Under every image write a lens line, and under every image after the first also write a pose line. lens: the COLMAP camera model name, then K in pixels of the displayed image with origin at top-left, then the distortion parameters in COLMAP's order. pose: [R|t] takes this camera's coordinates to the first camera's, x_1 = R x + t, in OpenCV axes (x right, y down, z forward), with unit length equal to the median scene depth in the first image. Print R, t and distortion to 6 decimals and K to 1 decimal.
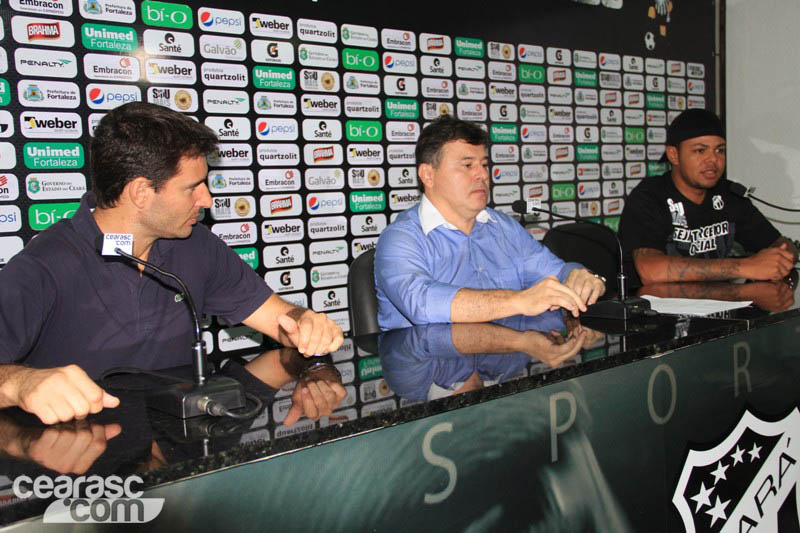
lens RADIAL K [[926.6, 0, 402.0], [0, 926.6, 266.0], [0, 0, 1]] dist [-0.004869, 0.000000]
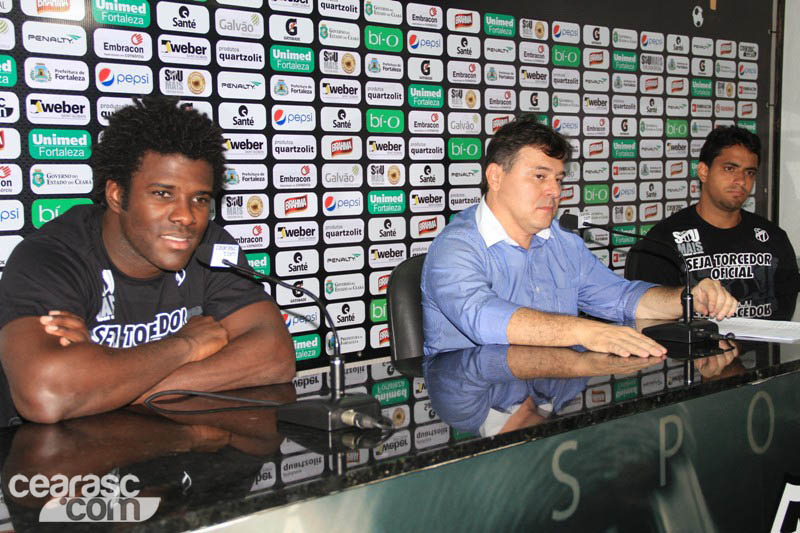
lens RADIAL K [[1206.6, 0, 399.0], [0, 1206.6, 264.6], [0, 0, 1]] dist [0.147531, 0.000000]
pose [[0.997620, 0.024227, 0.064549, -0.102650], [-0.023945, 0.999700, -0.005139, -0.005658], [-0.064654, 0.003582, 0.997901, -0.140746]]
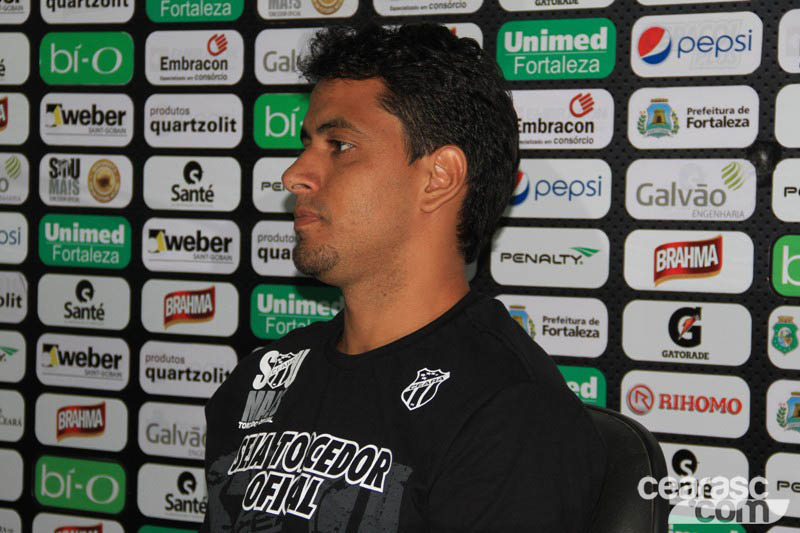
lens RADIAL K [[2291.6, 0, 401.1], [0, 2291.6, 272.8], [0, 0, 1]] dist [0.655279, 0.000000]
pose [[0.225548, 0.074887, -0.971350, 0.983081], [-0.110107, 0.992613, 0.050960, -0.126936], [0.967990, 0.095458, 0.232128, 0.952916]]
